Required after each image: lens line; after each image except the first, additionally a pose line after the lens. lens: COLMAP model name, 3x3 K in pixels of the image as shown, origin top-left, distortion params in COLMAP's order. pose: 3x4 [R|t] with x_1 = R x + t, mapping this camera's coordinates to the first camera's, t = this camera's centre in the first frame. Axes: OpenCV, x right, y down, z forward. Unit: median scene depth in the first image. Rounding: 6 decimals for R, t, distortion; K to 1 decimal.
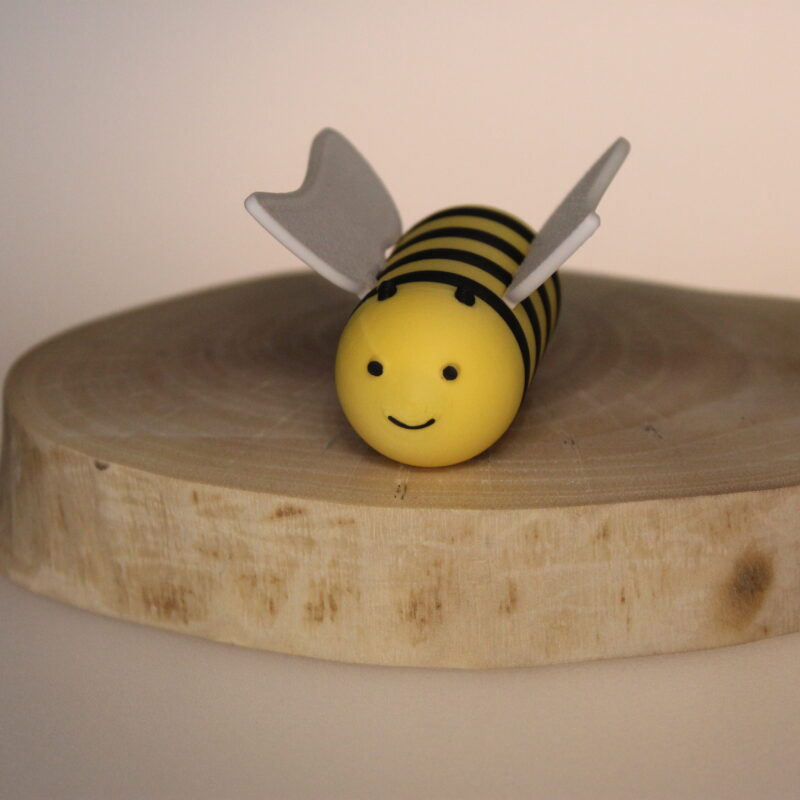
lens RADIAL K [[2853.5, 0, 400.1], [0, 2853.5, 400.0], [0, 0, 1]] dist [0.045268, 0.000000]
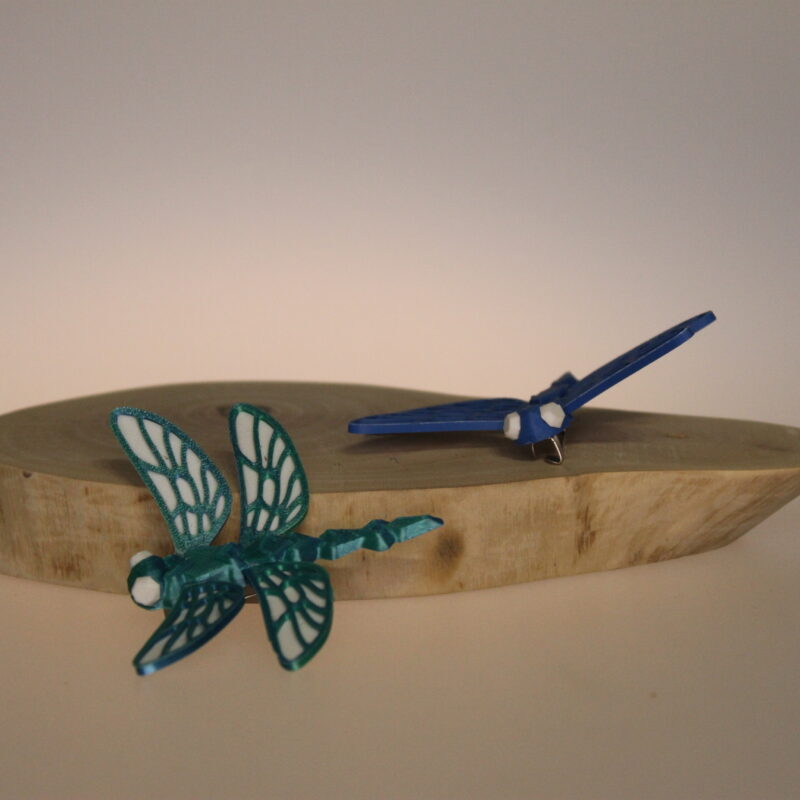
lens RADIAL K [[2853.5, 0, 399.9], [0, 2853.5, 400.0], [0, 0, 1]] dist [0.045268, 0.000000]
pose [[0.999758, 0.014600, -0.016450, 0.118392], [-0.016696, 0.990638, -0.135487, 0.187633], [0.014318, 0.135729, 0.990643, -0.506435]]
